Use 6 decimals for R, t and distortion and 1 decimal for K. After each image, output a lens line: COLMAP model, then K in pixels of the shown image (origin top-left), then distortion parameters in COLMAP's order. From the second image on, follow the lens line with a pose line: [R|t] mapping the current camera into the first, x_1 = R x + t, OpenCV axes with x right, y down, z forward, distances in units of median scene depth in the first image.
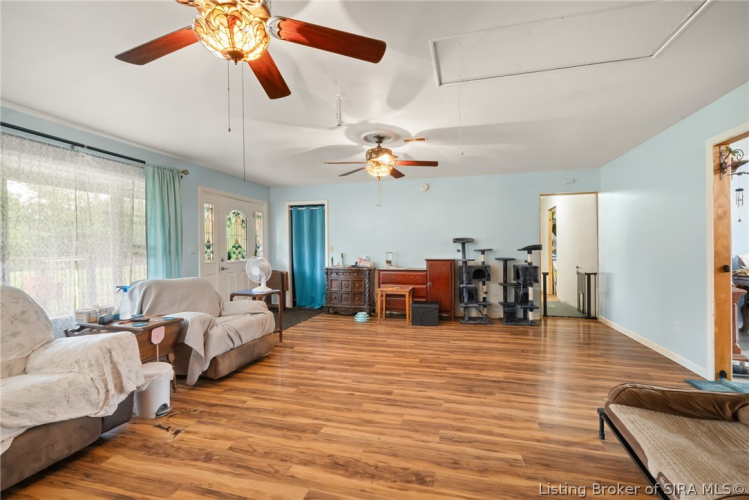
lens RADIAL K [[331.1, 0, 374.5], [0, 331.1, 250.0], [0, 0, 1]] dist [-0.001506, -0.000040]
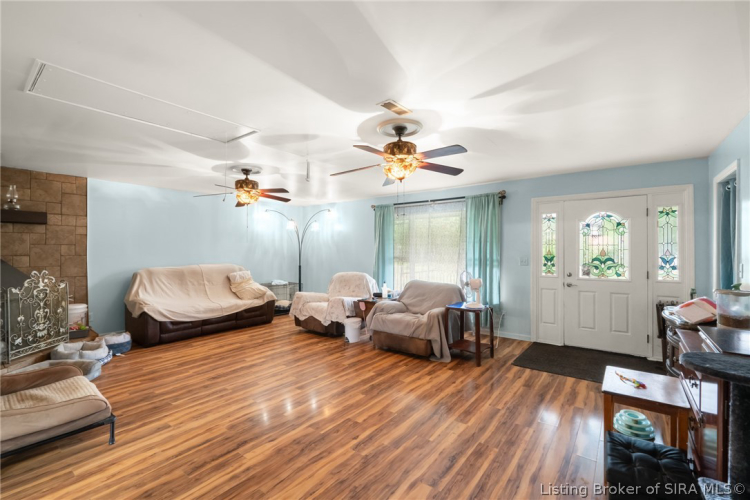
lens RADIAL K [[331.6, 0, 375.0], [0, 331.6, 250.0], [0, 0, 1]] dist [-0.001506, -0.000040]
pose [[-0.385046, 0.006046, -0.922878, 0.827162], [0.000434, 0.999980, 0.006371, -0.062494], [0.922897, 0.002053, -0.385041, 1.353721]]
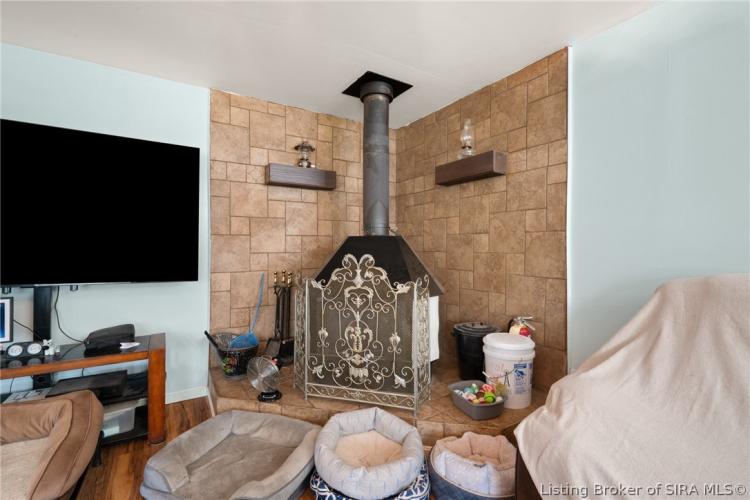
lens RADIAL K [[338.0, 0, 373.1], [0, 338.0, 246.3], [0, 0, 1]] dist [0.001708, 0.000173]
pose [[-0.733167, 0.005702, 0.680025, -0.172637], [0.004182, 0.999984, -0.003877, -0.001033], [-0.680036, 0.000001, -0.733179, 0.349718]]
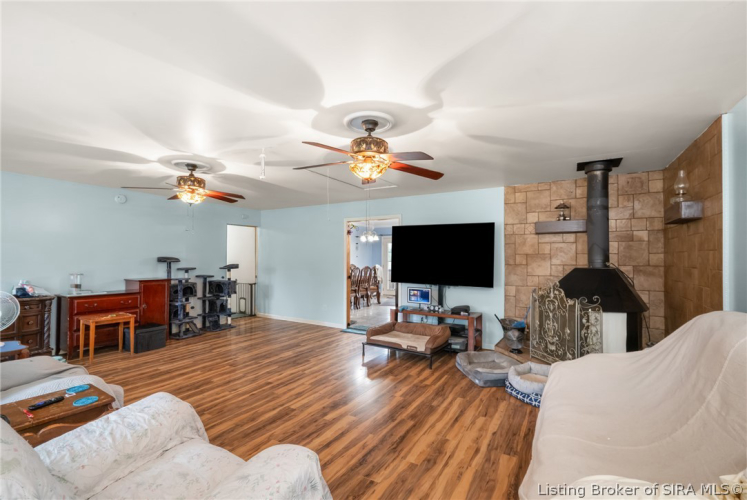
lens RADIAL K [[331.9, 0, 375.5], [0, 331.9, 253.4], [0, 0, 1]] dist [-0.001034, -0.000102]
pose [[0.270049, 0.021897, 0.962597, -0.893425], [-0.004704, 0.999759, -0.021423, -0.048251], [-0.962835, 0.001257, 0.270087, 0.180542]]
